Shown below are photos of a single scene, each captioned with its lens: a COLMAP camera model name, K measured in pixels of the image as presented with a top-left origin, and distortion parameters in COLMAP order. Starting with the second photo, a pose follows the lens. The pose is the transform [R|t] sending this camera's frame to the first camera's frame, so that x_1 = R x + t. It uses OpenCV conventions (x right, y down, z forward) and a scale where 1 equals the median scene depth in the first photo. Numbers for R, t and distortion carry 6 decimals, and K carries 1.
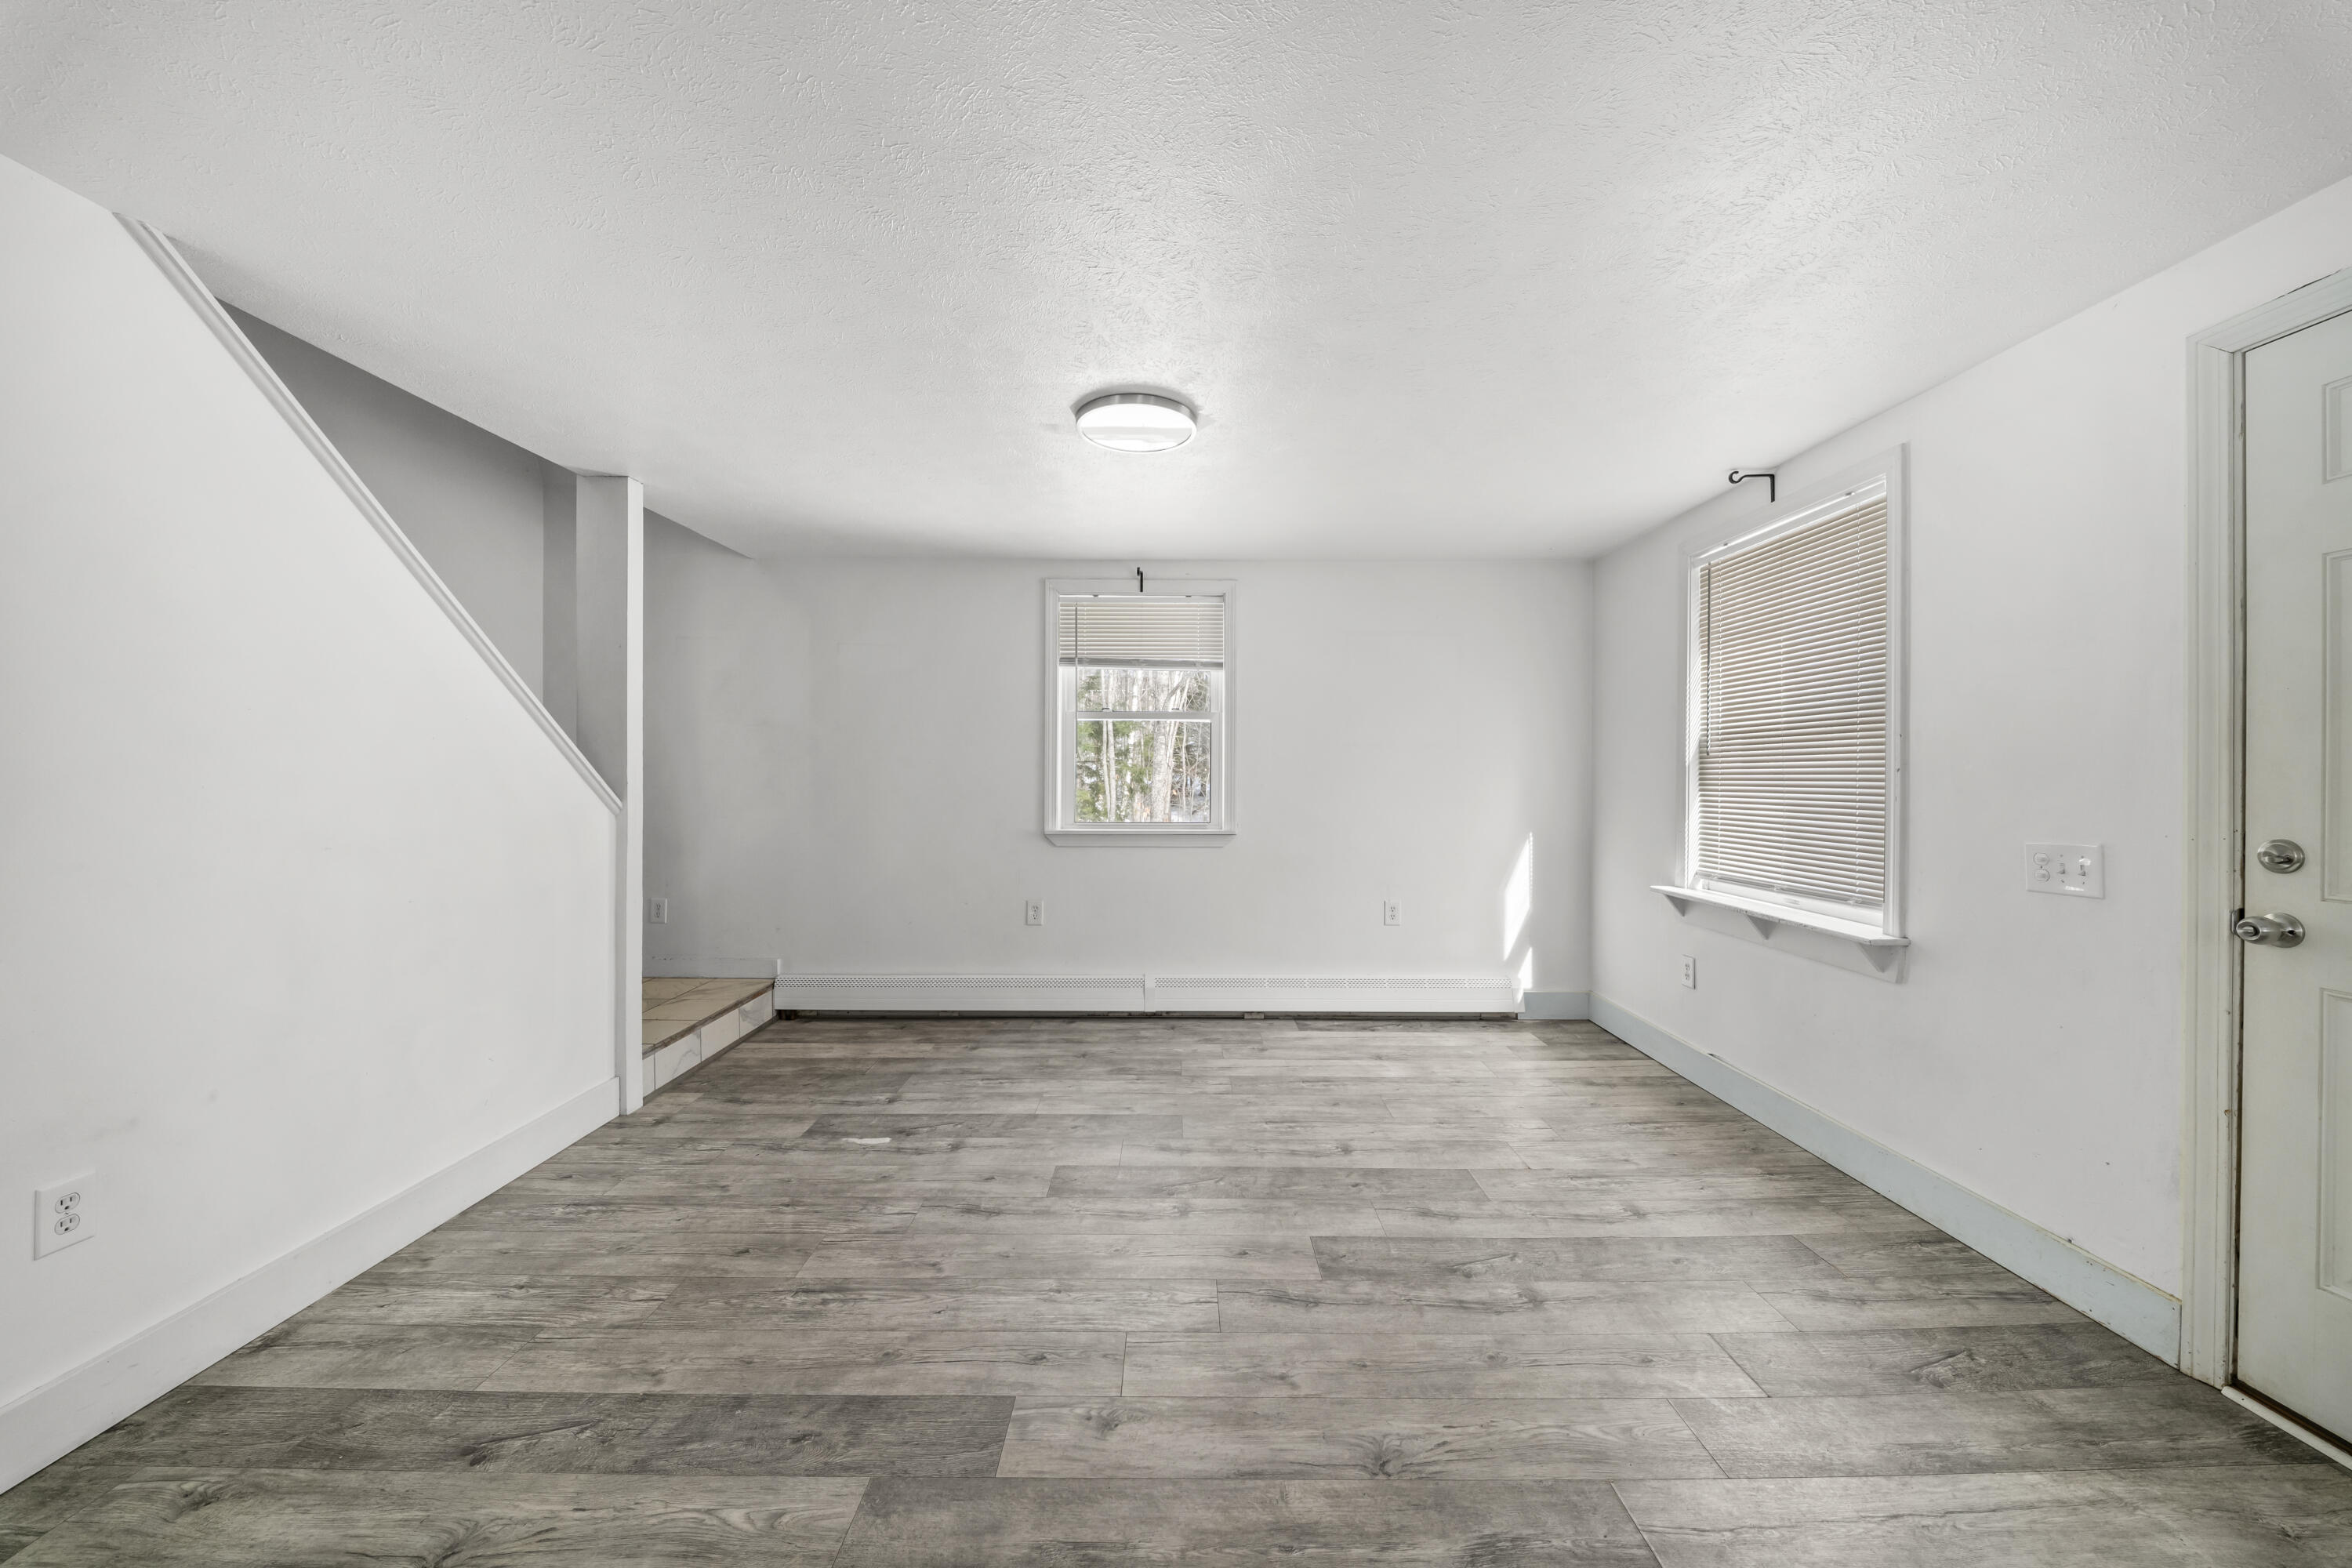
lens RADIAL K [[828.1, 0, 1182.4], [0, 828.1, 778.5], [0, 0, 1]] dist [0.000756, -0.002389]
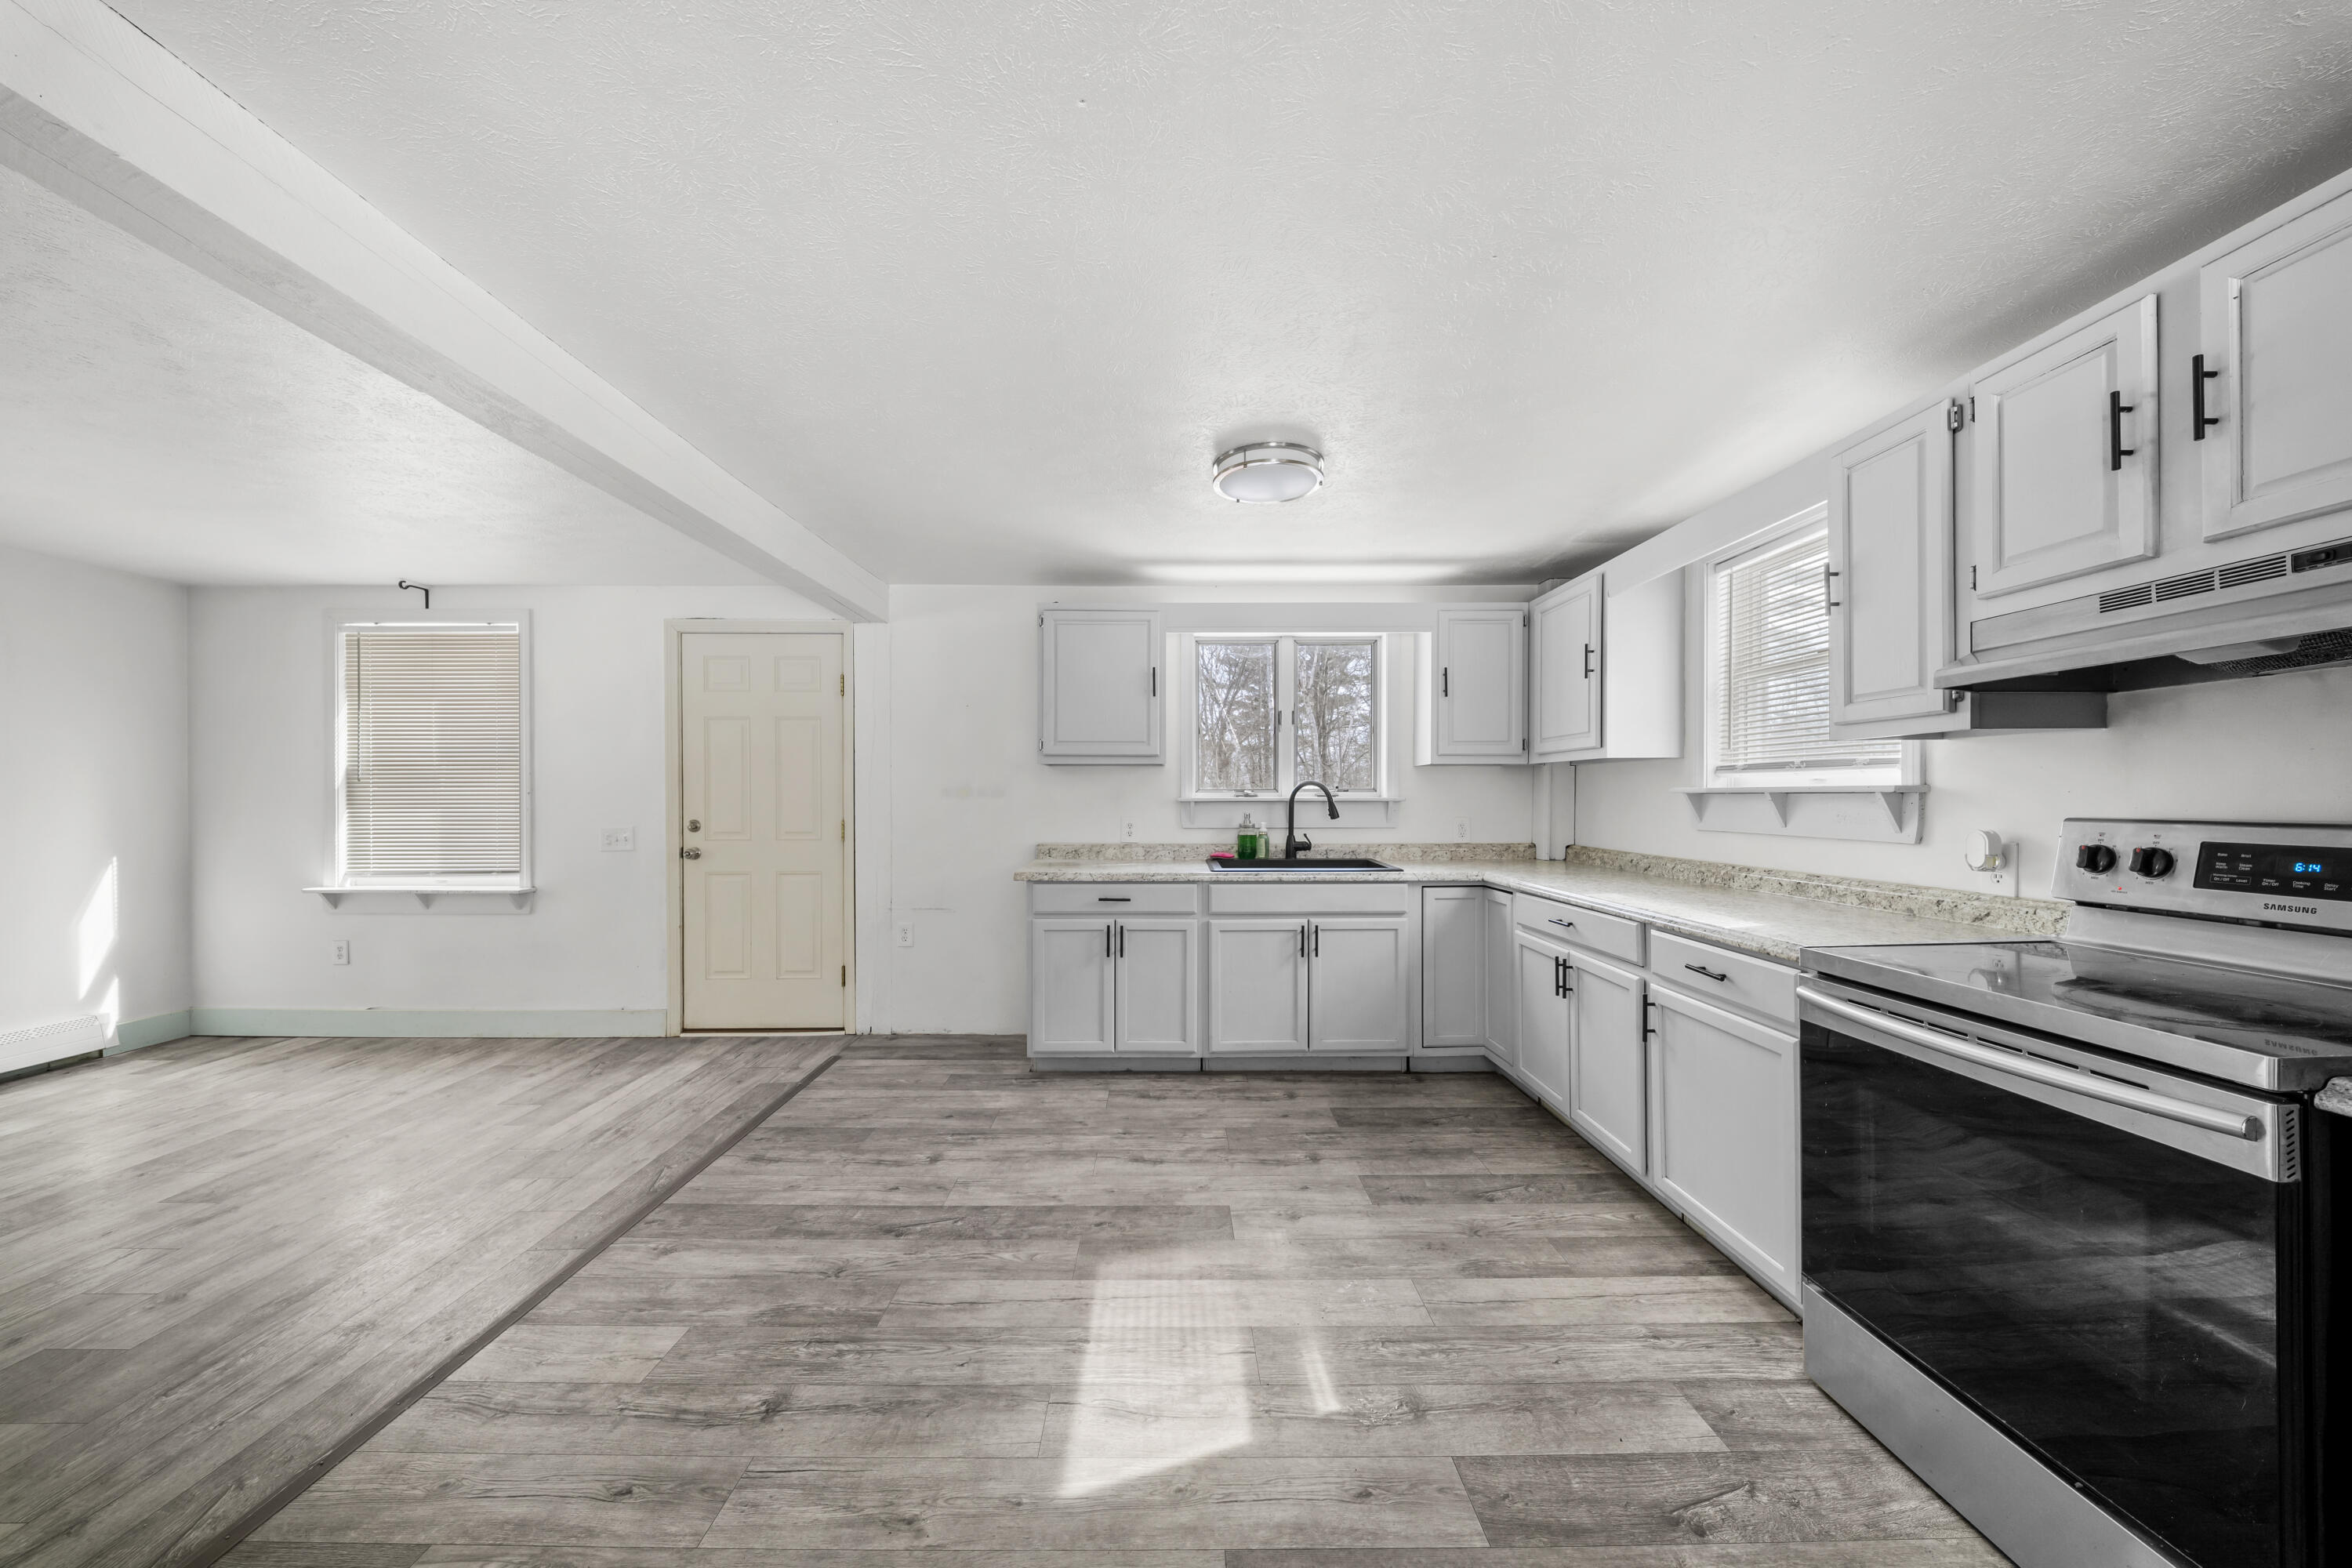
lens RADIAL K [[803.6, 0, 1171.7], [0, 803.6, 803.5], [0, 0, 1]] dist [0.008519, -0.008416]
pose [[-0.007851, -0.010956, 0.999909, -0.738956], [0.006952, 0.999915, 0.011010, 0.002287], [-0.999945, 0.007038, -0.007774, -0.306607]]
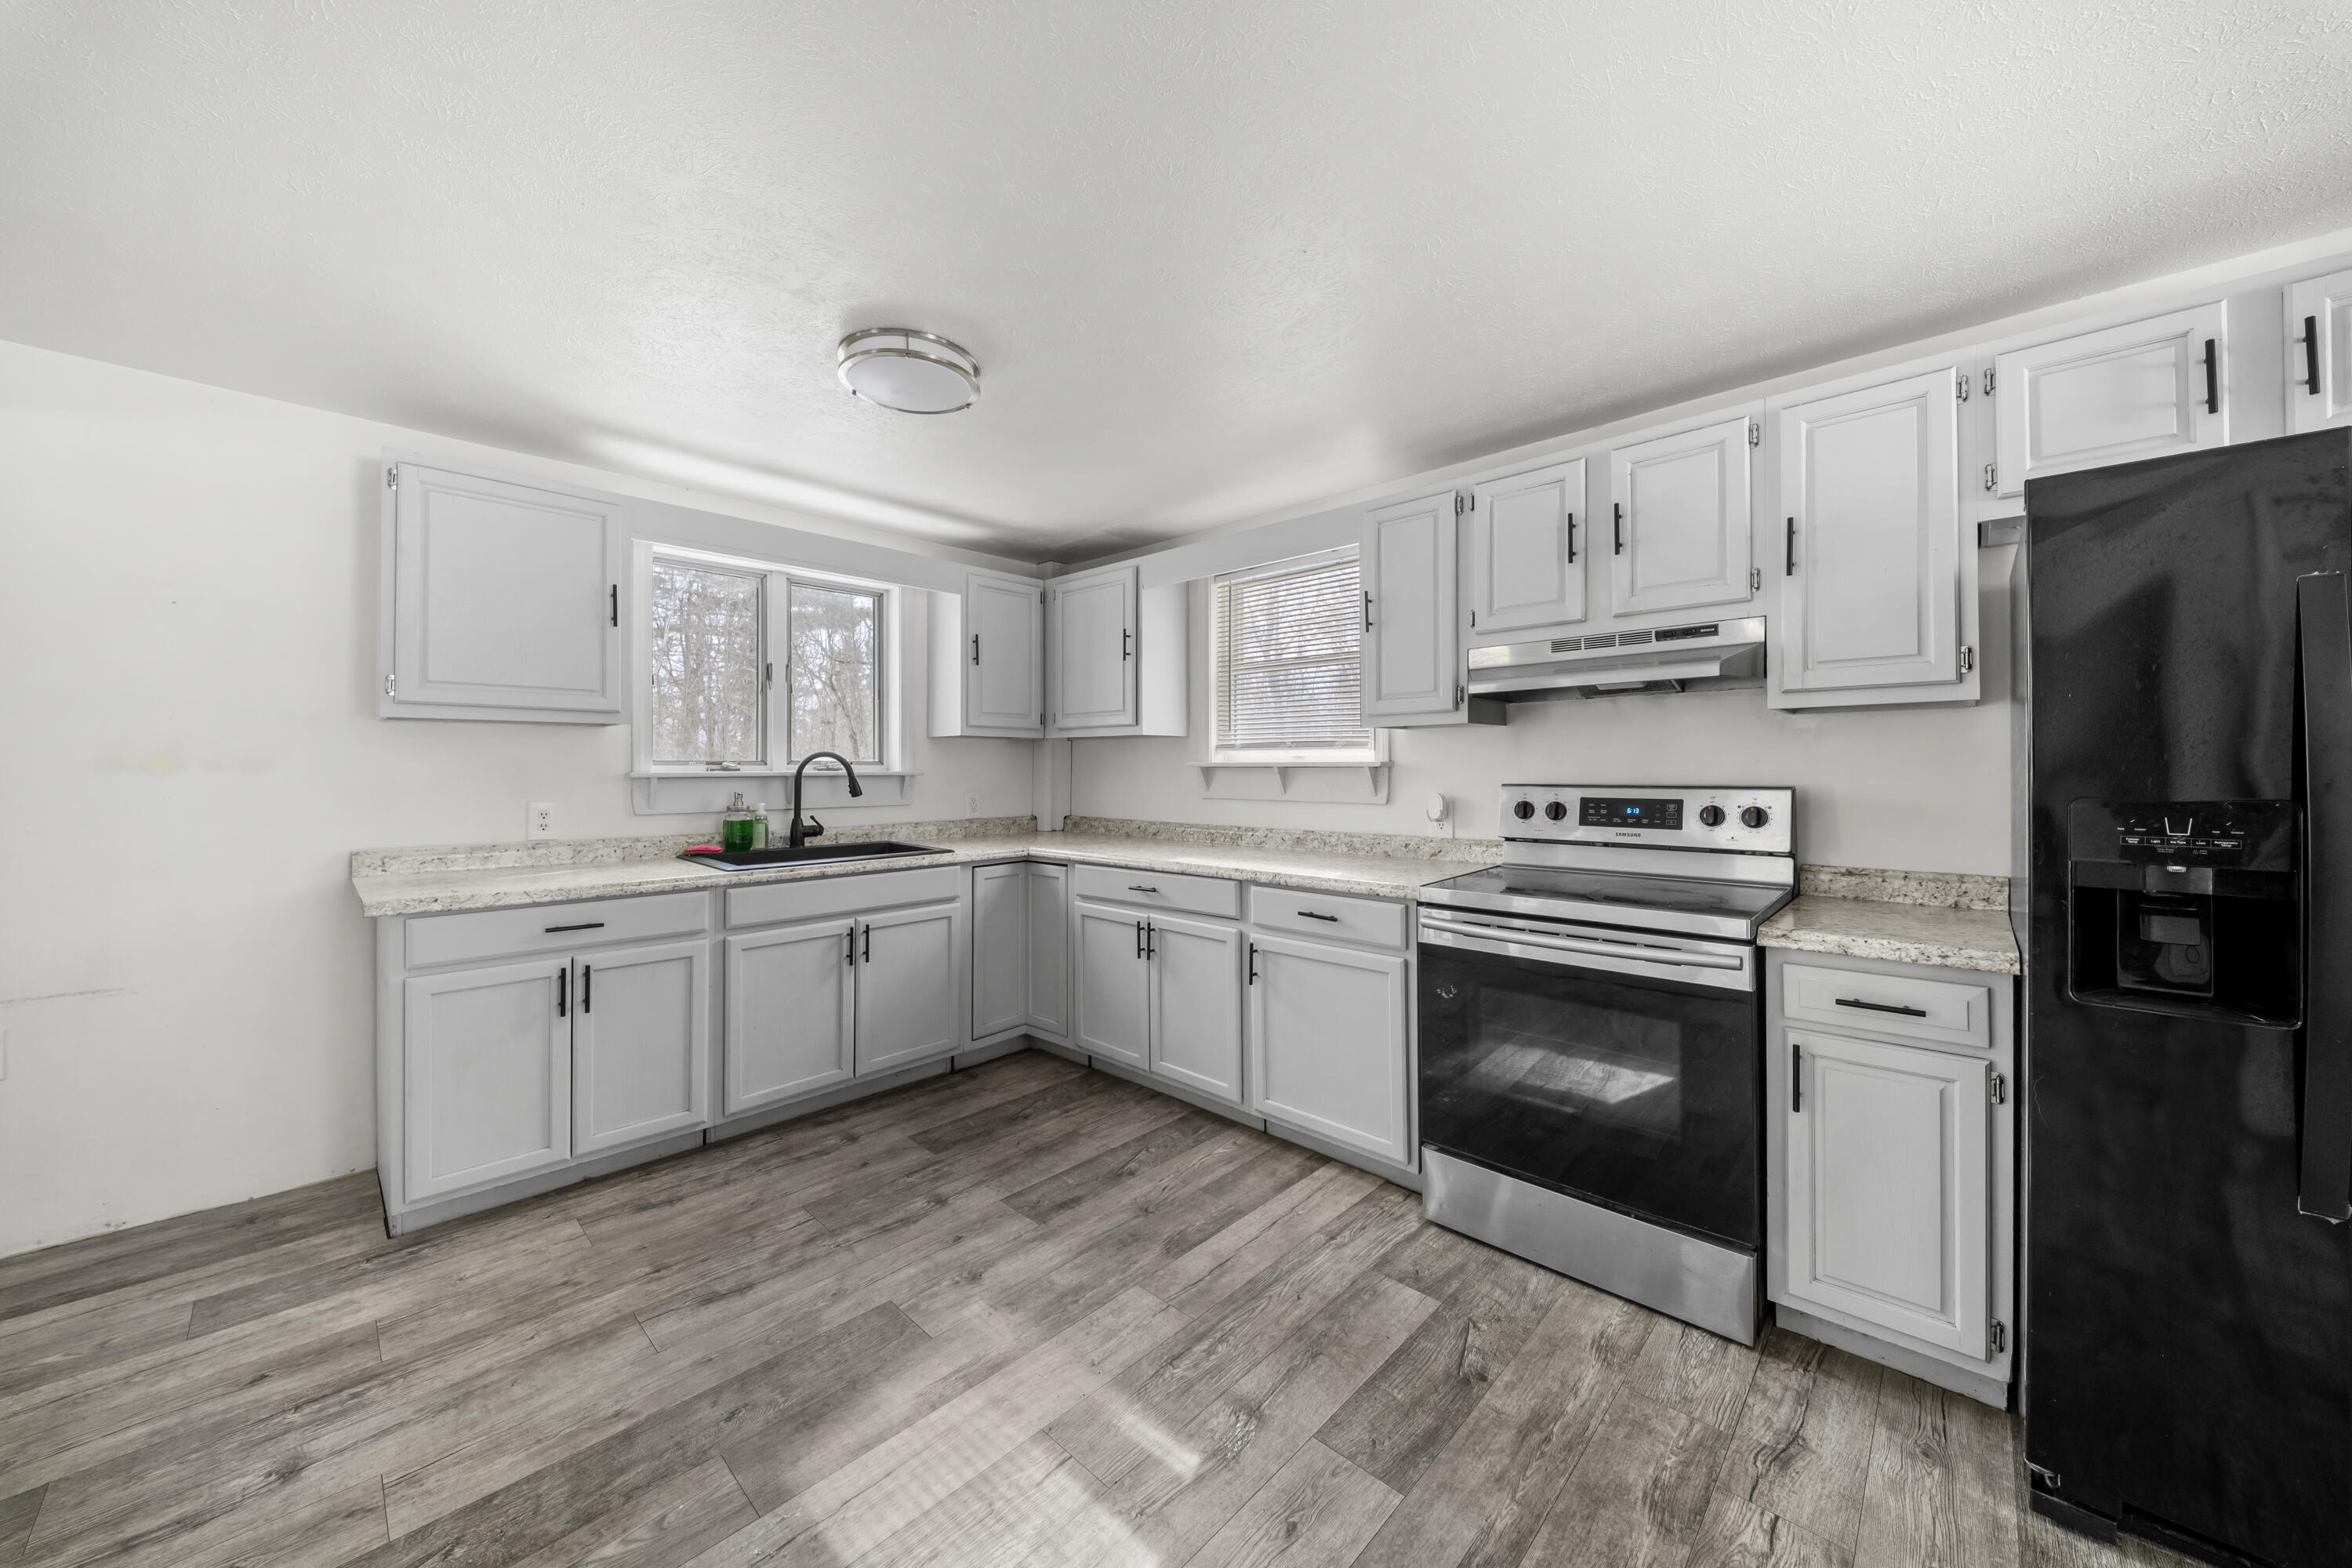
lens RADIAL K [[824.6, 0, 1170.8], [0, 824.6, 765.5], [0, 0, 1]] dist [0.011841, -0.009427]
pose [[-0.719860, 0.001422, 0.694118, -0.523293], [0.004742, 0.999985, 0.002869, -0.001214], [-0.694104, 0.005357, -0.719855, -0.038643]]
